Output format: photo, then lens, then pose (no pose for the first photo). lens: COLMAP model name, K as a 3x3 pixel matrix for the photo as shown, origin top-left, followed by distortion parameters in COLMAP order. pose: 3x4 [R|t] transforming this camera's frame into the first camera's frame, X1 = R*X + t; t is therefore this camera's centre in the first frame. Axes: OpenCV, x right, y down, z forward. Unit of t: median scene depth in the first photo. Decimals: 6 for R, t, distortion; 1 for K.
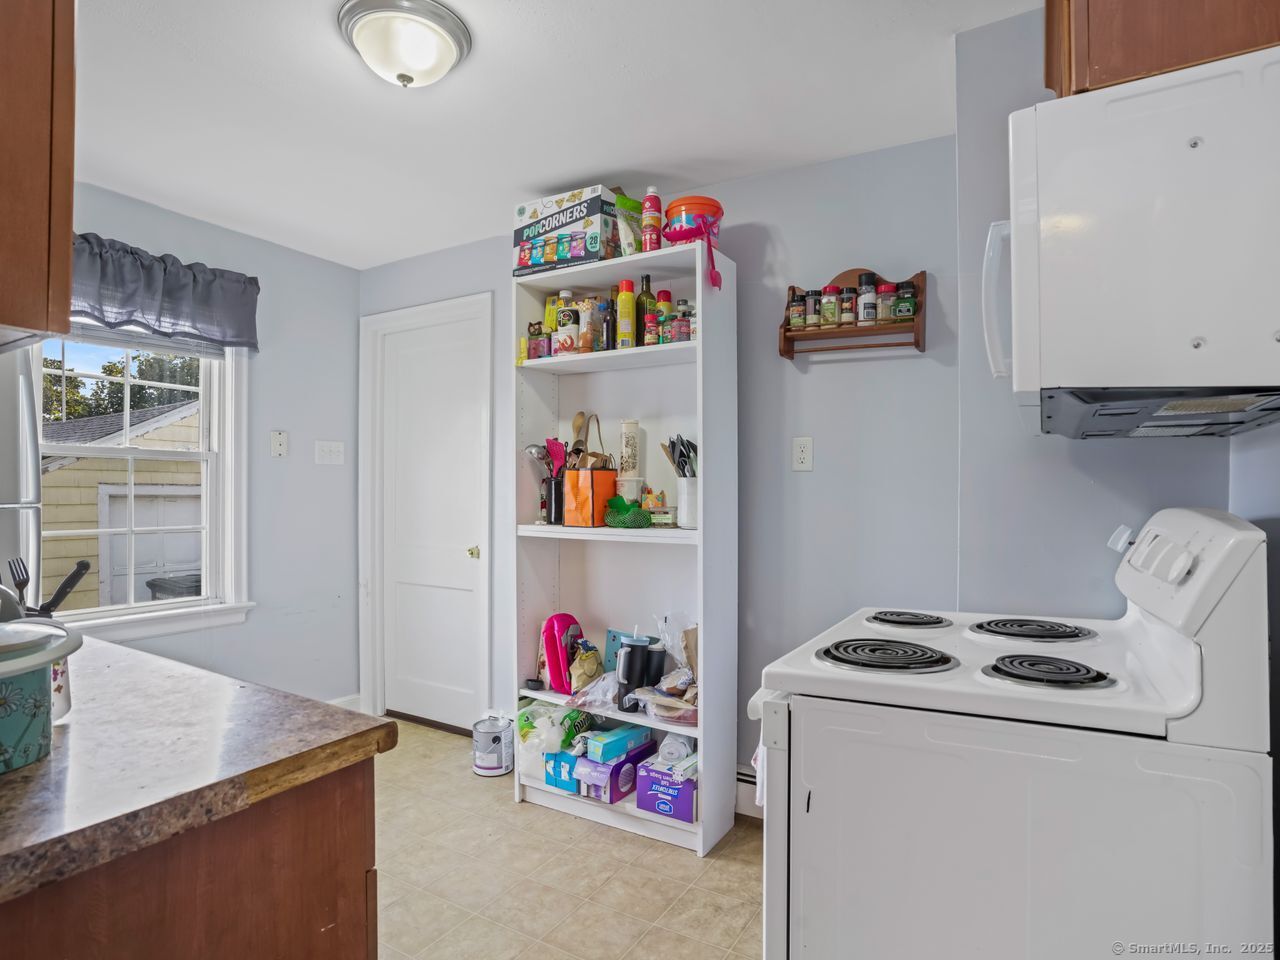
lens RADIAL K [[702.0, 0, 637.3], [0, 702.0, 488.2], [0, 0, 1]] dist [-0.088144, 0.040318]
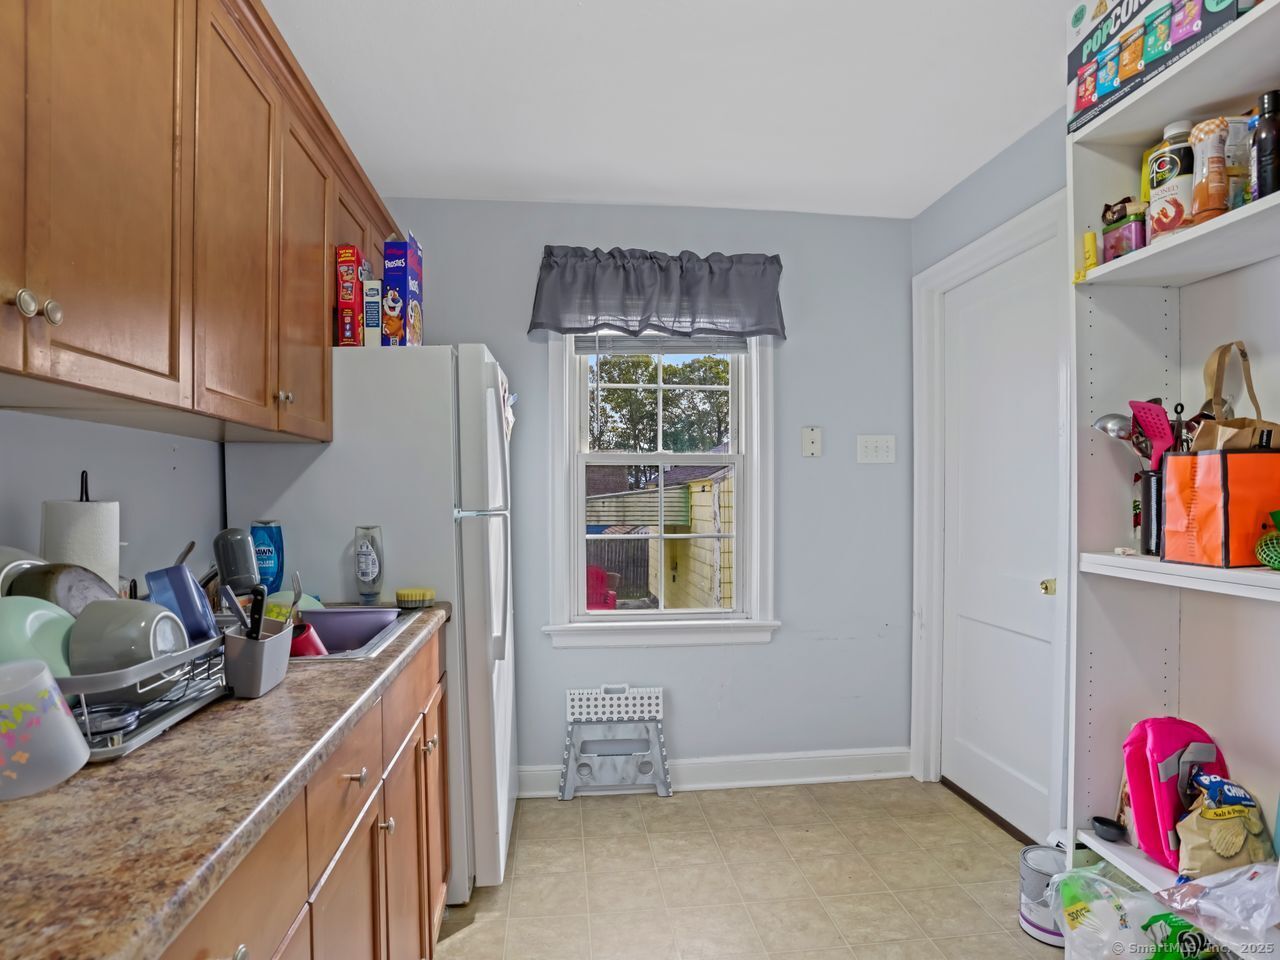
lens RADIAL K [[706.9, 0, 641.0], [0, 706.9, 504.2], [0, 0, 1]] dist [-0.075945, 0.031917]
pose [[0.603233, 0.005292, -0.797548, 0.067557], [0.009550, 0.999858, 0.013857, -0.000017], [0.797508, -0.015976, 0.603097, 0.356111]]
